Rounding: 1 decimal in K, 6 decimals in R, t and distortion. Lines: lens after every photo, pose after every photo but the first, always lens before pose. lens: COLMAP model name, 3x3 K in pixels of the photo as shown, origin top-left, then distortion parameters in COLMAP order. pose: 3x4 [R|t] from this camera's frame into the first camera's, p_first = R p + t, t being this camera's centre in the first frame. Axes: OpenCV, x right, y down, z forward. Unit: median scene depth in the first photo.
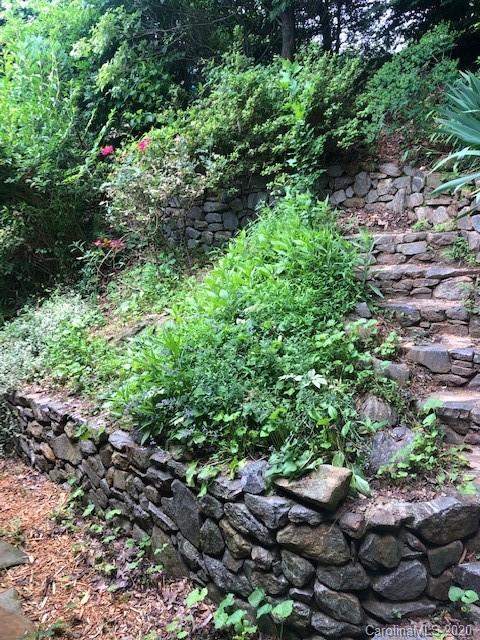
lens RADIAL K [[537.4, 0, 240.0], [0, 537.4, 320.0], [0, 0, 1]] dist [0.059822, -0.082616]
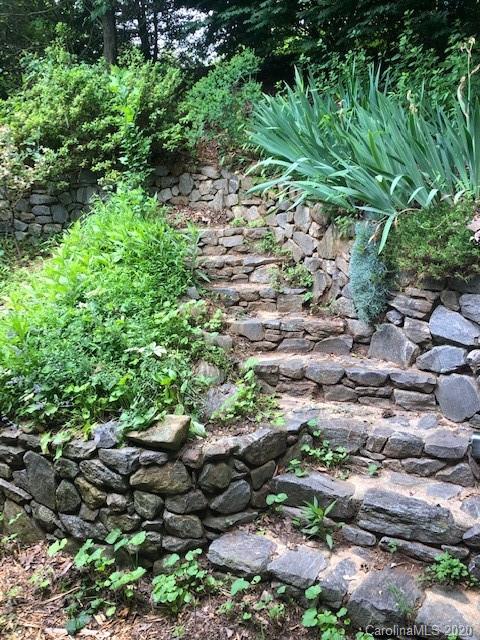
lens RADIAL K [[537.4, 0, 240.0], [0, 537.4, 320.0], [0, 0, 1]] dist [0.059822, -0.082616]
pose [[0.948862, -0.035902, 0.313643, -0.044500], [0.035331, 0.999347, 0.007508, 0.038571], [-0.313708, 0.003957, 0.949511, -0.140059]]
